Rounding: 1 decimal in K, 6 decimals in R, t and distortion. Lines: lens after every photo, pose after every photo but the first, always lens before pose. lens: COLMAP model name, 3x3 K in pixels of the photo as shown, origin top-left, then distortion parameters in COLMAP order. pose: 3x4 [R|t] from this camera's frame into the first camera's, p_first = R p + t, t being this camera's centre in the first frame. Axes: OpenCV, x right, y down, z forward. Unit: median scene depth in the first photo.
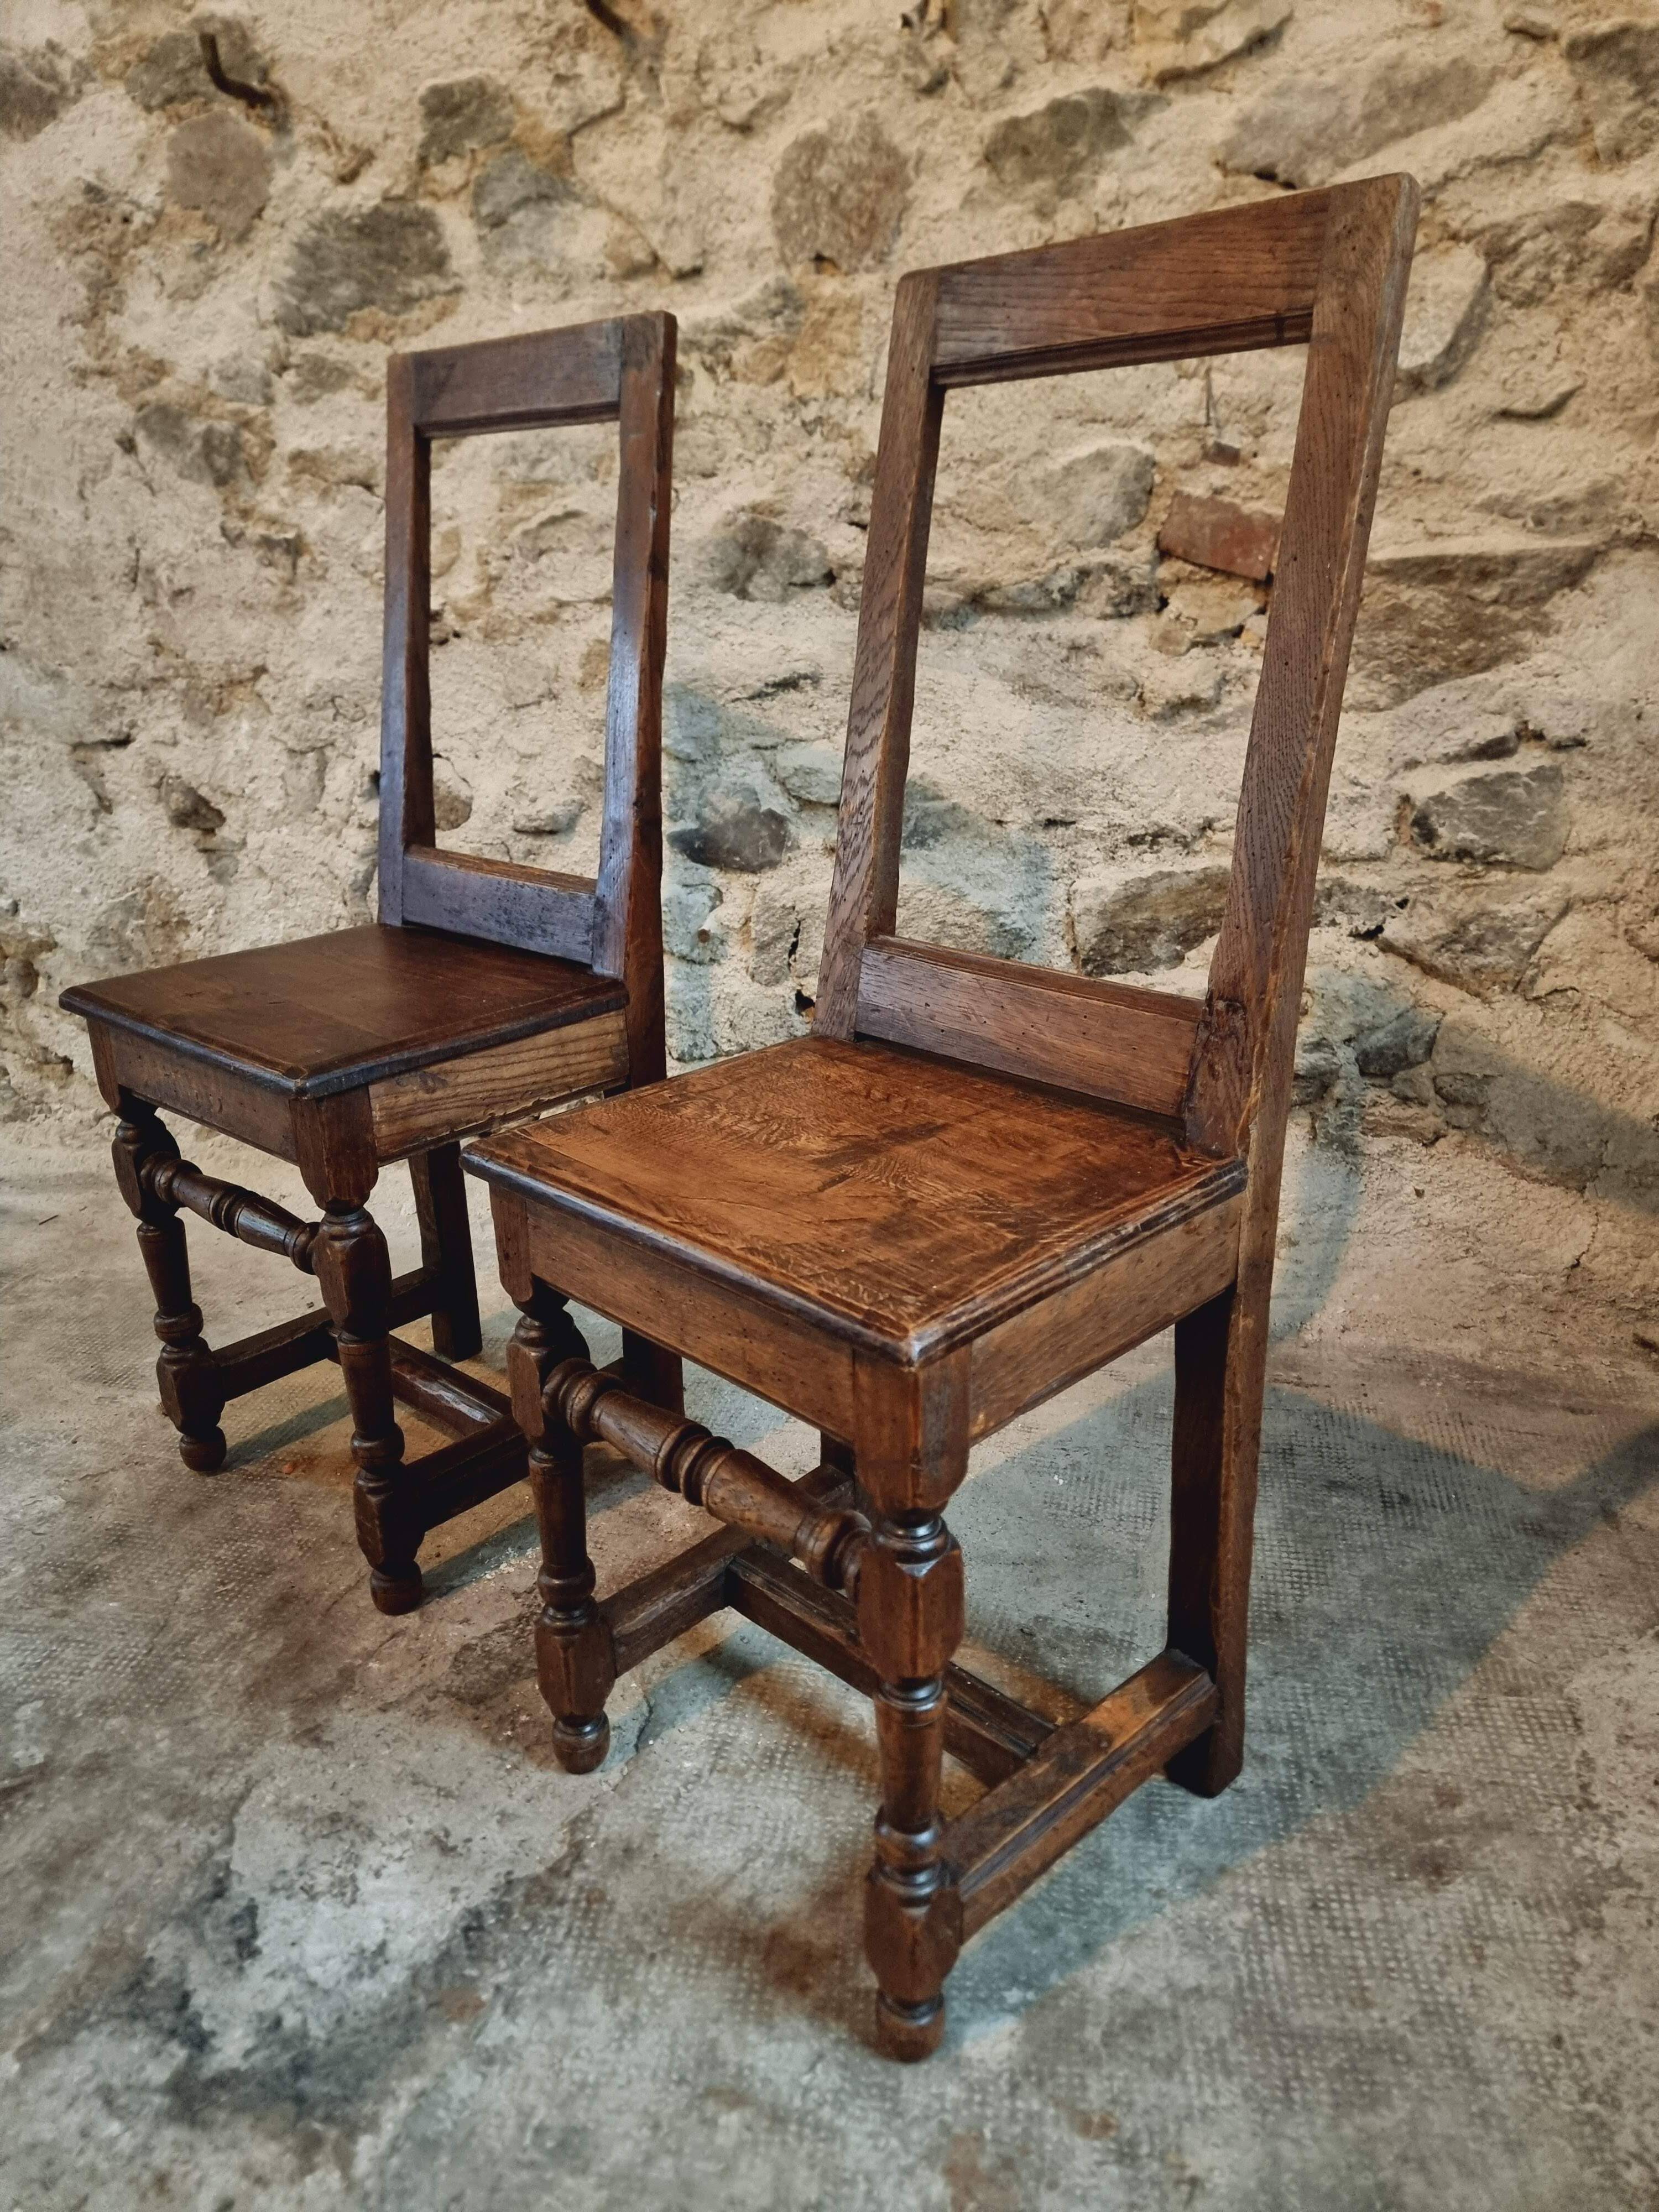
lens RADIAL K [[1544.0, 0, 813.2], [0, 1544.0, 1115.2], [0, 0, 1]] dist [0.066255, -0.062823]
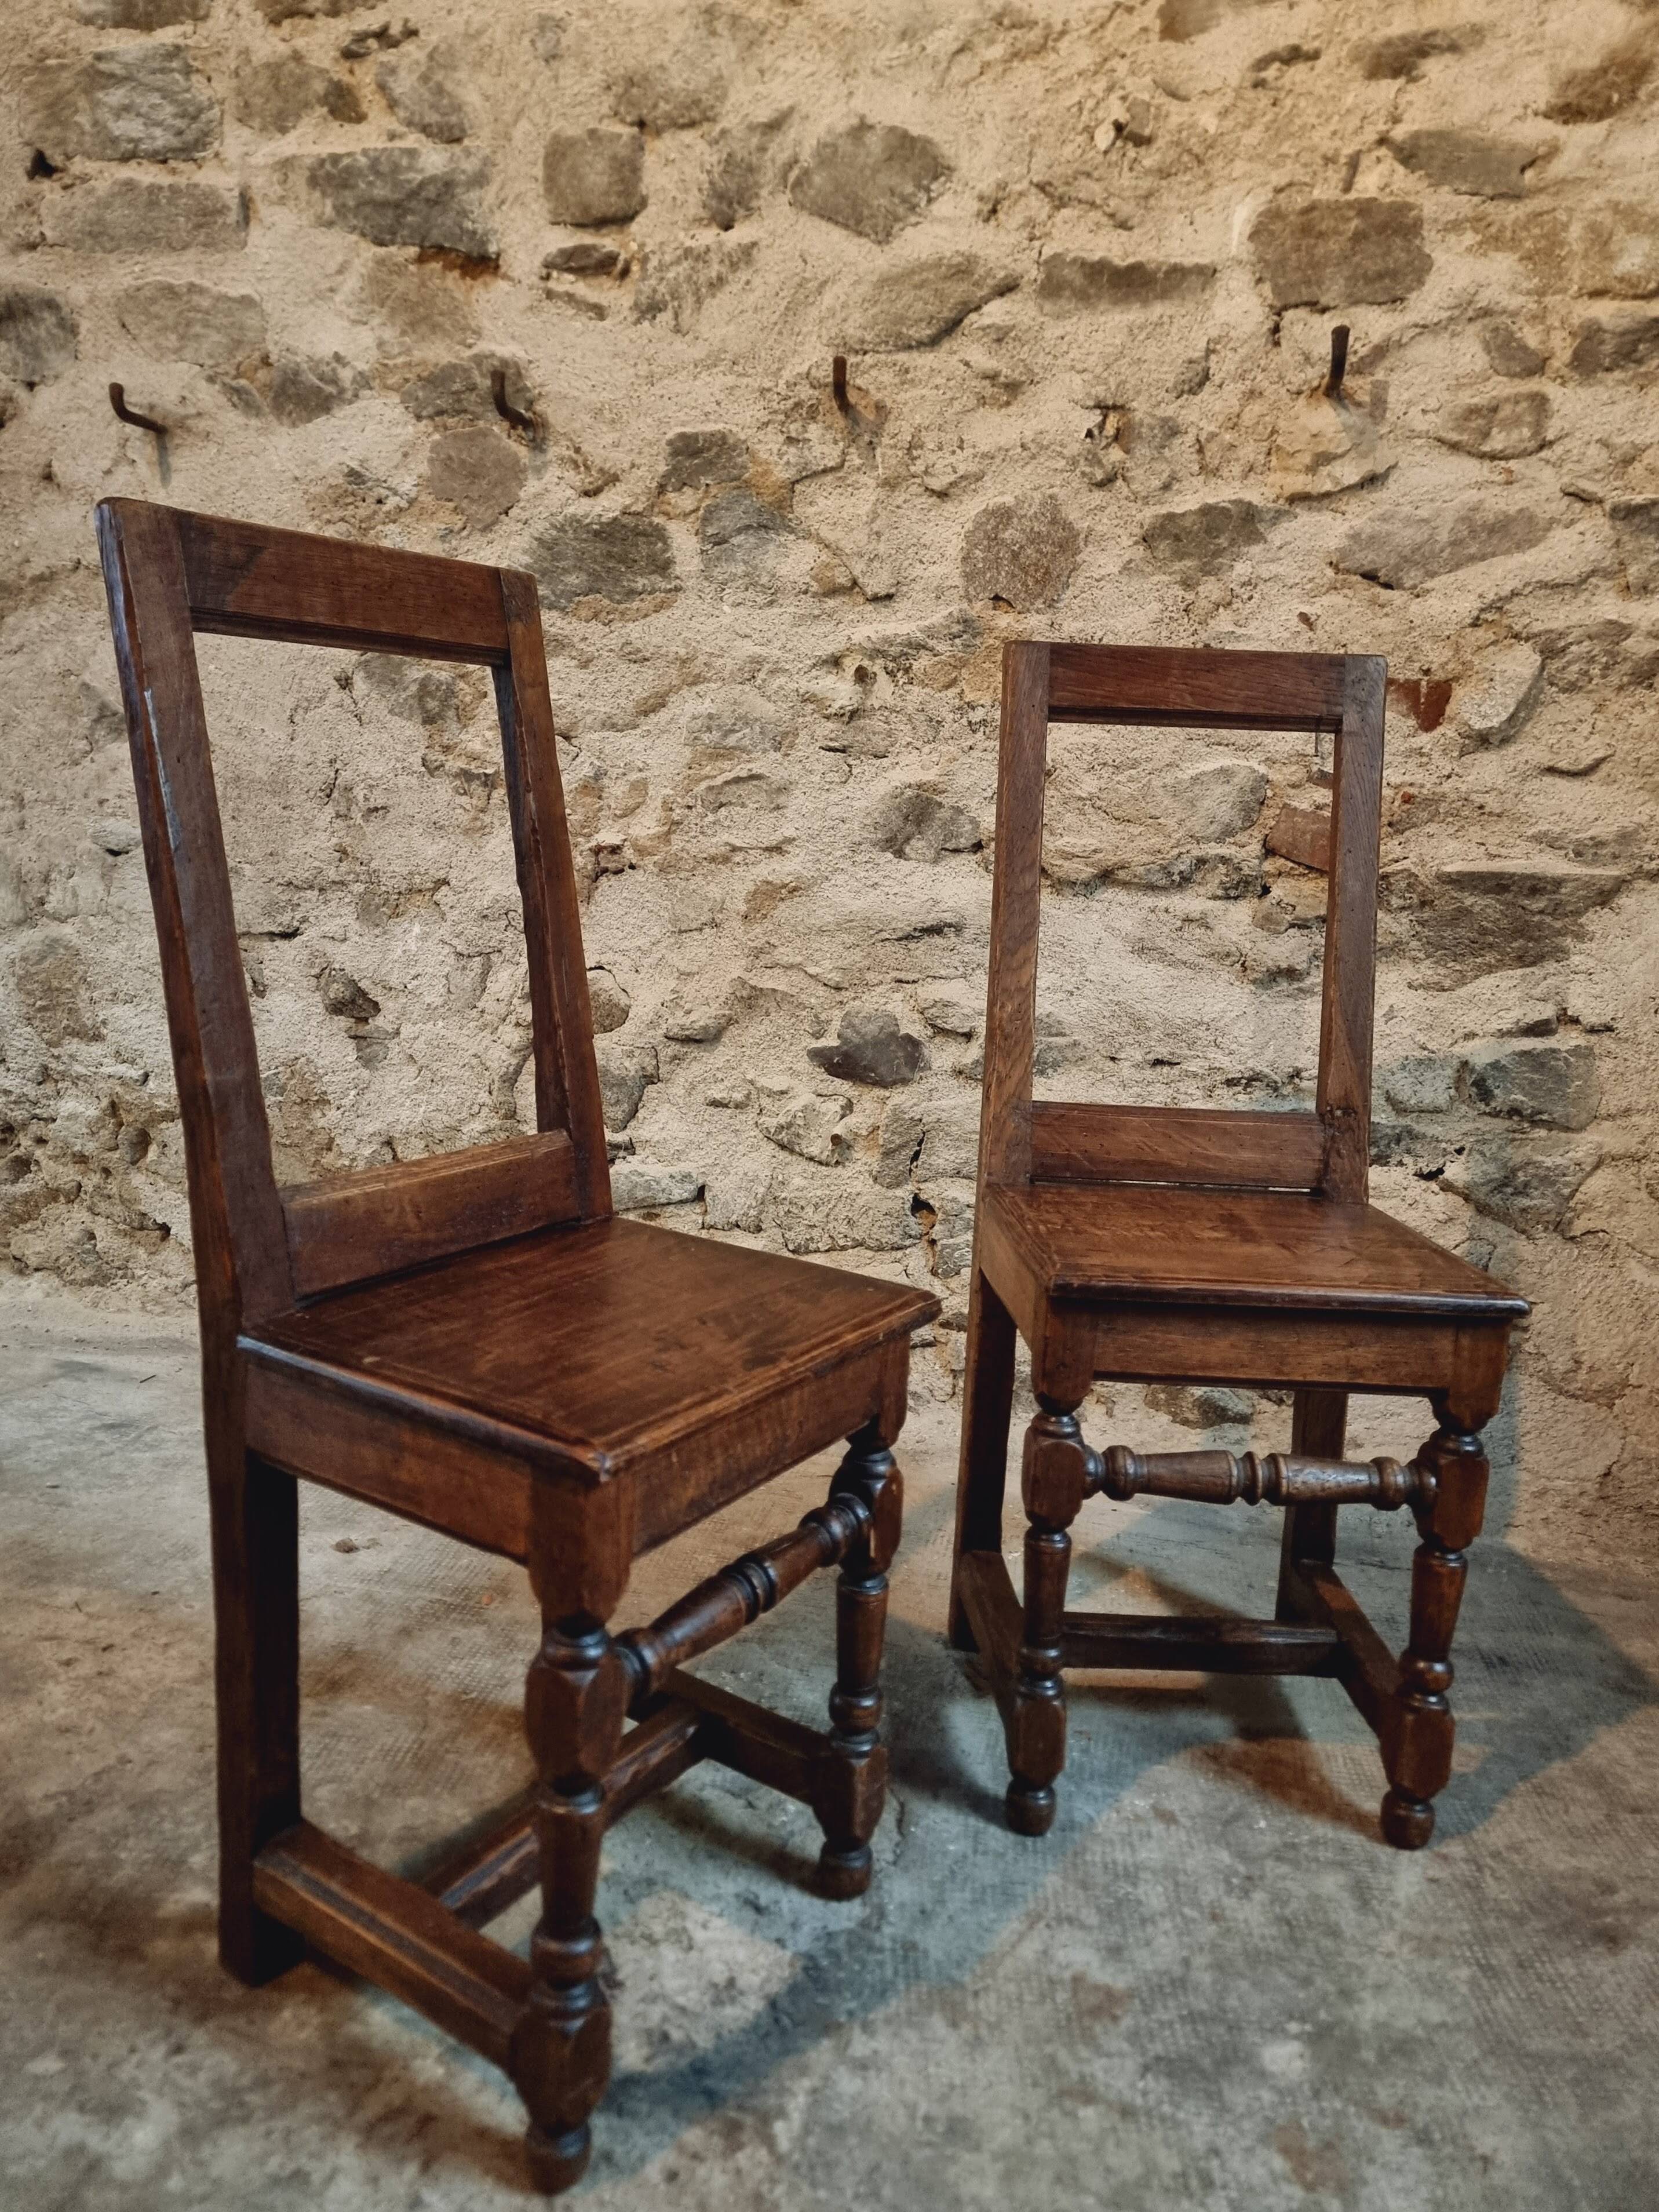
lens RADIAL K [[1609.0, 0, 801.6], [0, 1609.0, 1109.4], [0, 0, 1]] dist [0.085054, -0.080420]
pose [[0.993032, 0.068779, 0.095696, -0.233764], [-0.052122, 0.984613, -0.166797, 0.064293], [-0.105696, 0.160646, 0.981336, -0.161286]]
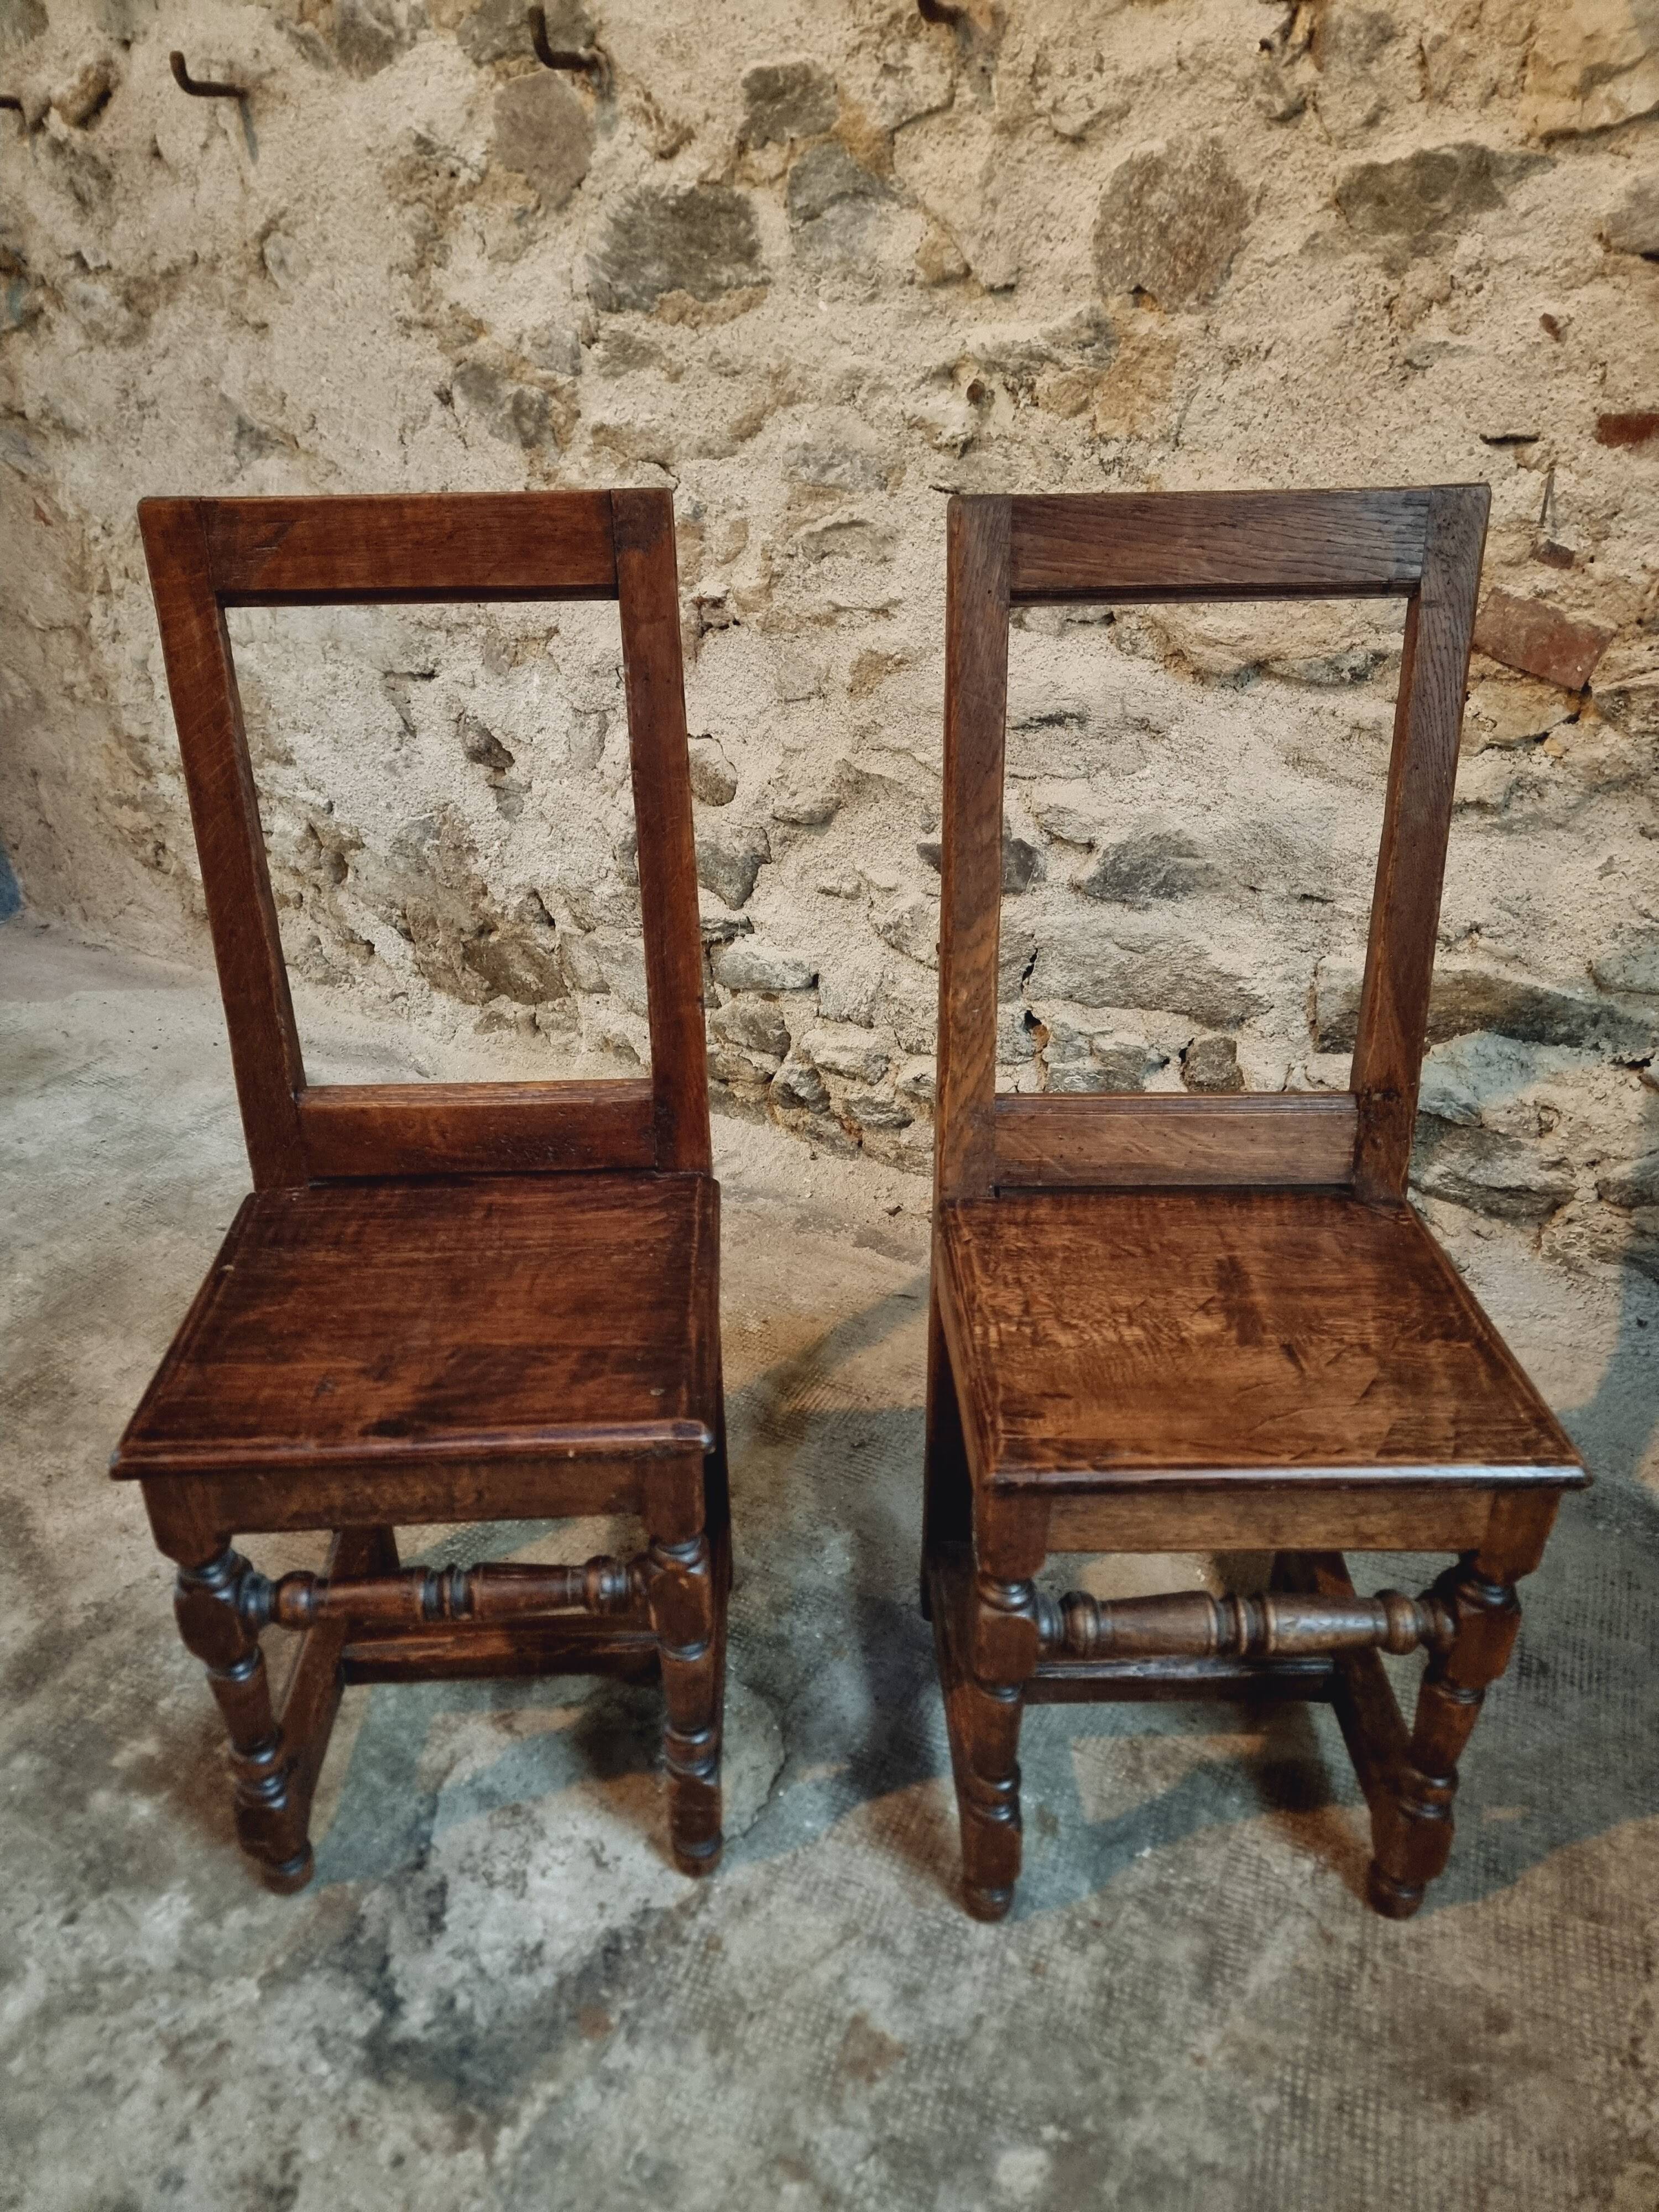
lens RADIAL K [[1535.6, 0, 800.0], [0, 1535.6, 1098.9], [0, 0, 1]] dist [0.080401, -0.074718]
pose [[0.976477, 0.129656, -0.172285, 0.028344], [-0.097704, 0.978340, 0.182495, -0.218443], [0.192215, -0.161369, 0.967994, -0.018183]]
